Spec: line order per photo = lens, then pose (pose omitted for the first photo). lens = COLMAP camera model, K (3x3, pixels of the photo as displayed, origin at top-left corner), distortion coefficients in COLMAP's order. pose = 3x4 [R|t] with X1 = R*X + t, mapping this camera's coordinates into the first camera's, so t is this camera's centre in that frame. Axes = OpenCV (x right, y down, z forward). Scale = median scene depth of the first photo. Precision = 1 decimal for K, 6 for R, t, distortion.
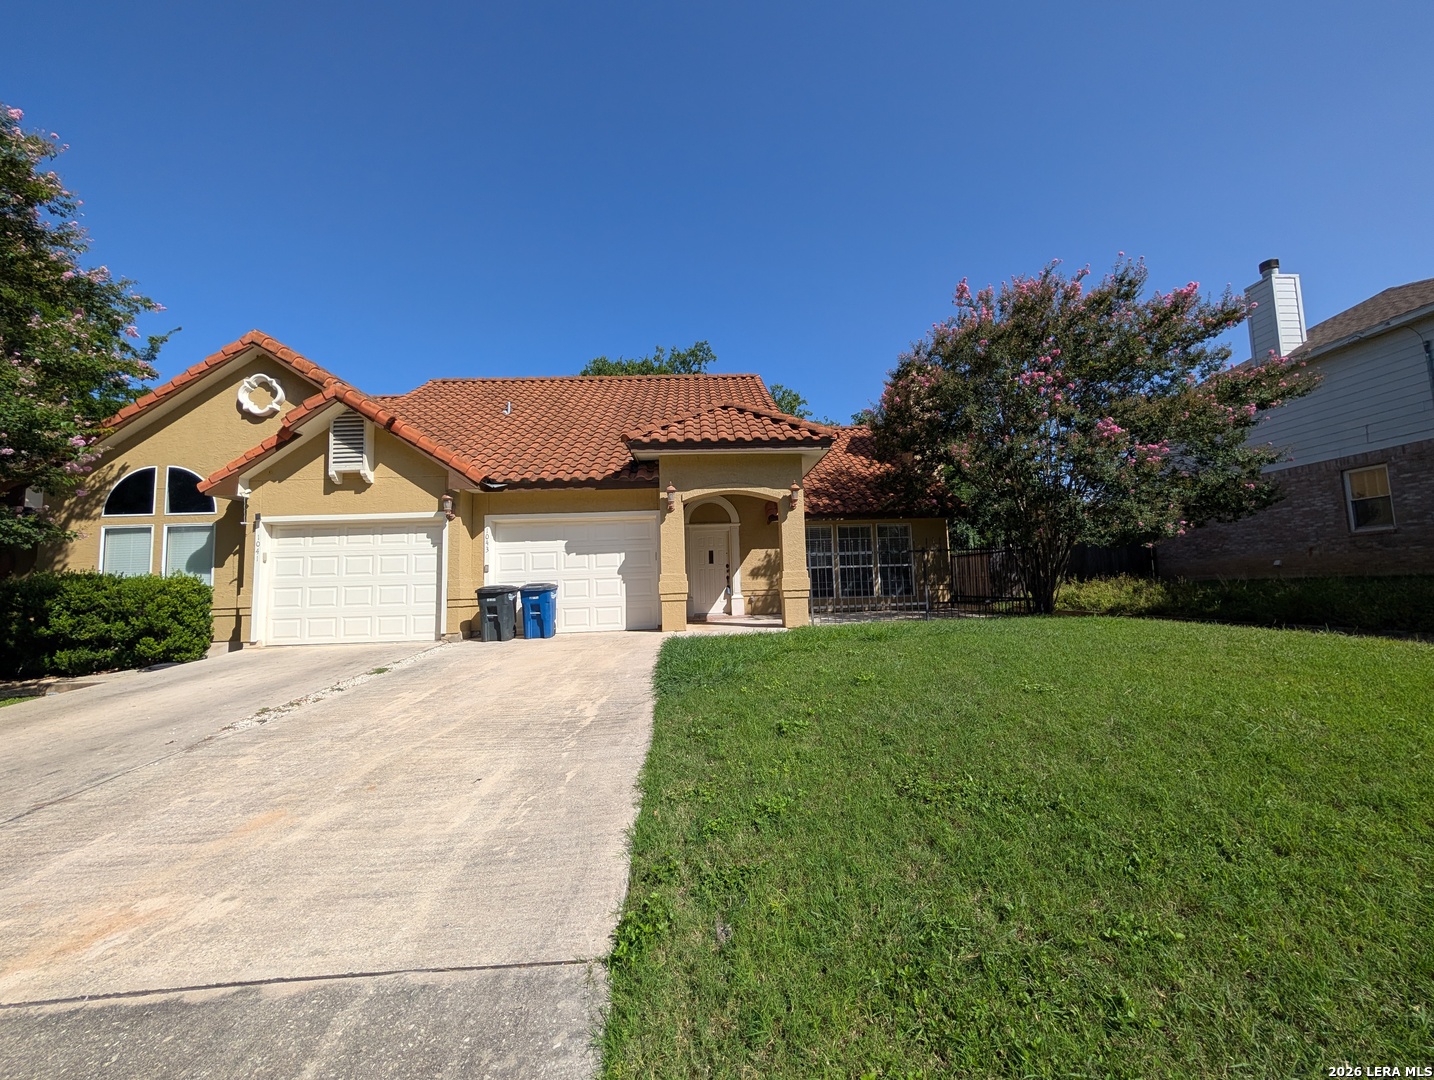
lens RADIAL K [[542.5, 0, 719.9], [0, 542.5, 541.2], [0, 0, 1]] dist [-0.000834, 0.000008]
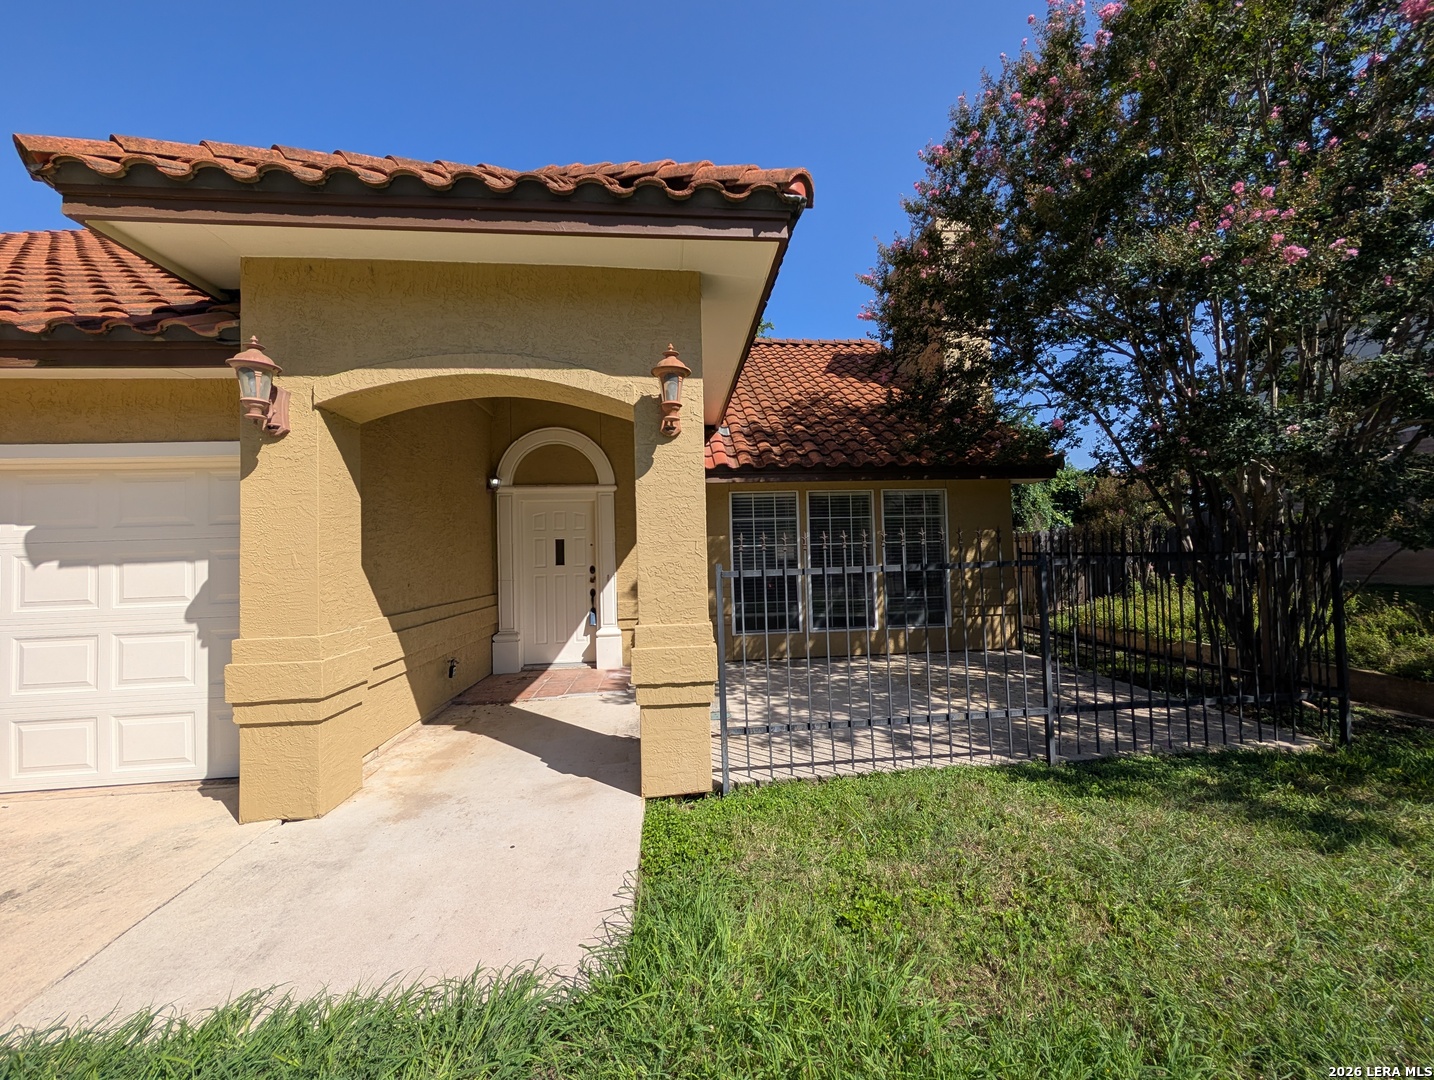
lens RADIAL K [[514.8, 0, 711.6], [0, 514.8, 539.3], [0, 0, 1]] dist [-0.002192, -0.000024]
pose [[0.999719, 0.007806, 0.022404, 0.153265], [-0.009068, 0.998346, 0.056767, -0.015559], [-0.021924, -0.056954, 0.998136, 0.684297]]
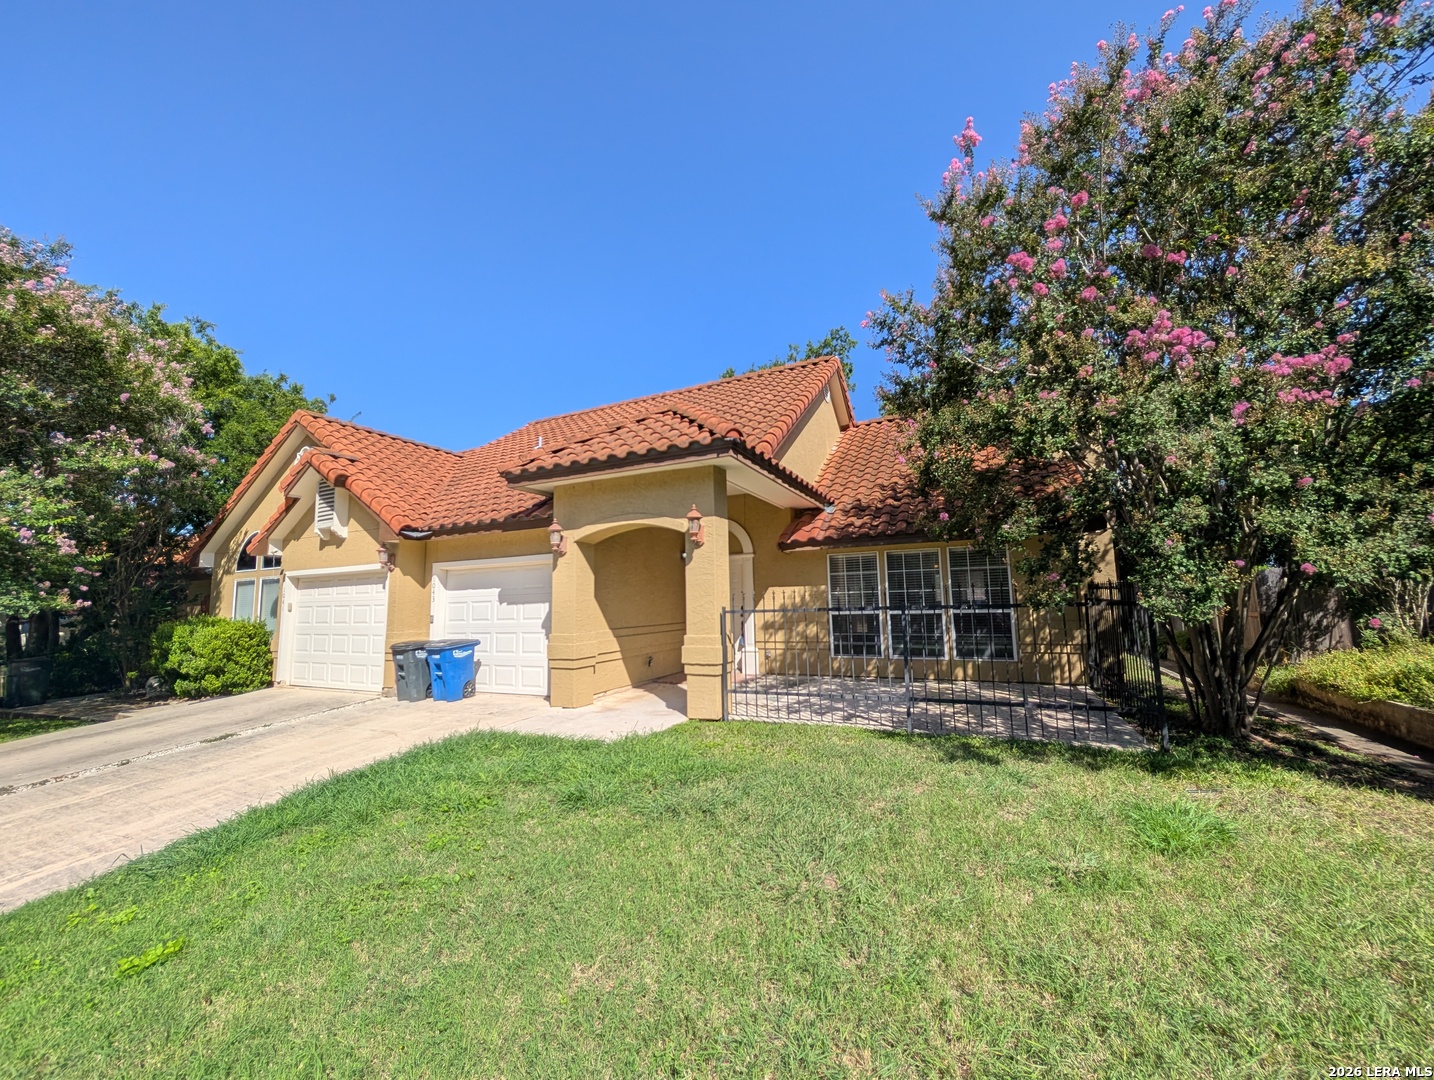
lens RADIAL K [[535.0, 0, 741.8], [0, 535.0, 541.3], [0, 0, 1]] dist [-0.000361, 0.000028]
pose [[0.884019, -0.040326, -0.465709, 0.502295], [0.036742, 0.999184, -0.016775, -0.051573], [0.466005, -0.002282, 0.884779, 0.419130]]
